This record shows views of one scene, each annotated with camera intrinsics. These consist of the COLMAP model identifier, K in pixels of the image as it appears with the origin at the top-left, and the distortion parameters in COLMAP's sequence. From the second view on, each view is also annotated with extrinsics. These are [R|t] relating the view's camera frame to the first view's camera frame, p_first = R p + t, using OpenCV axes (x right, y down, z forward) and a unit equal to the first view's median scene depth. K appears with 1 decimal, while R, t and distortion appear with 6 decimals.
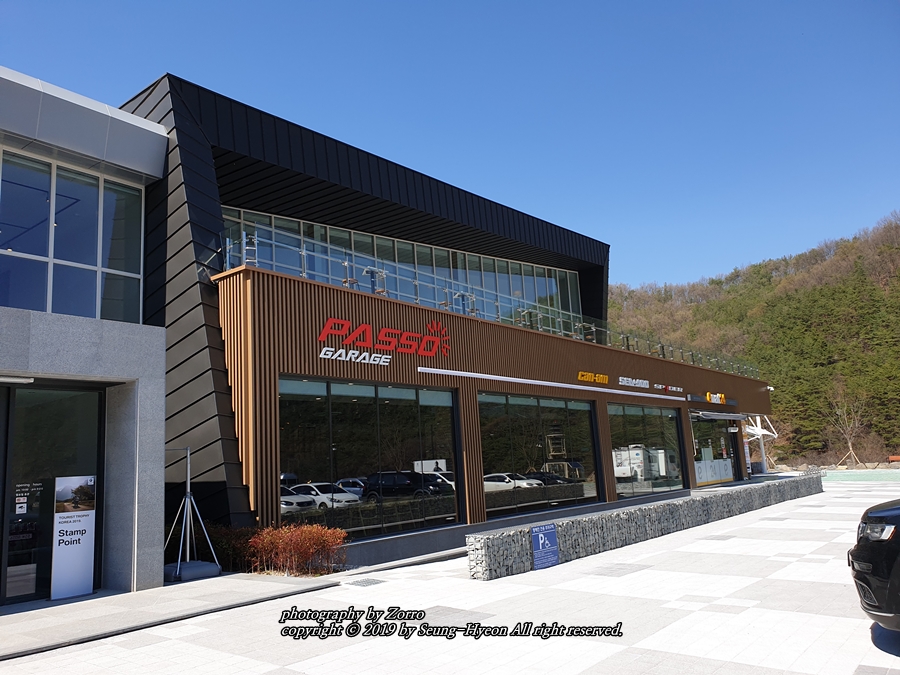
lens RADIAL K [[693.8, 0, 448.9], [0, 693.8, 346.5], [0, 0, 1]] dist [-0.001926, -0.002391]
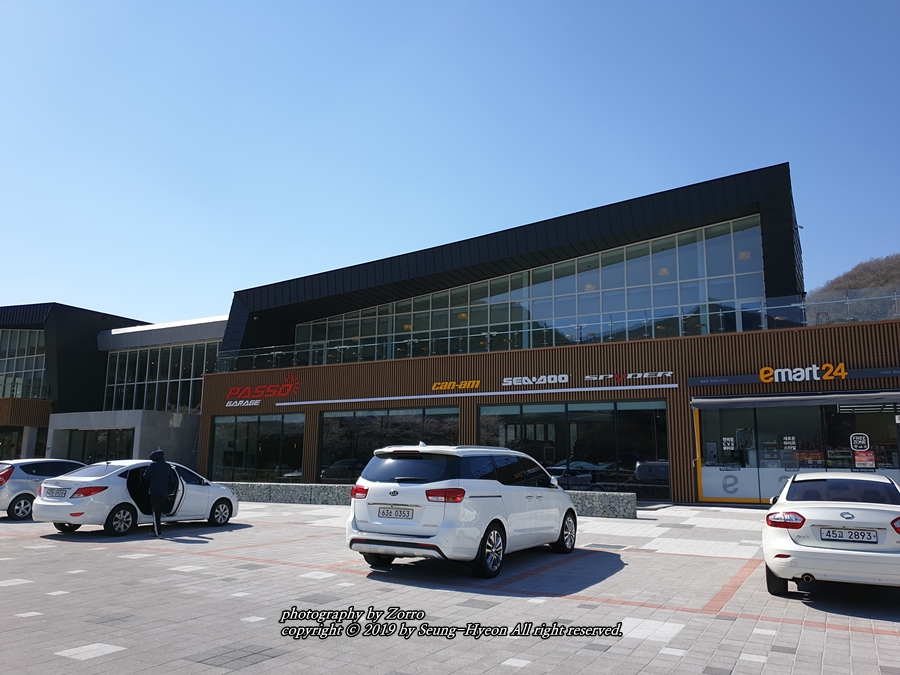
lens RADIAL K [[704.3, 0, 450.0], [0, 704.3, 337.5], [0, 0, 1]] dist [0.003687, 0.007141]
pose [[0.158502, -0.132861, -0.978379, 1.975278], [0.146068, 0.983157, -0.109846, 0.137205], [0.976494, -0.125499, 0.175239, 1.186697]]
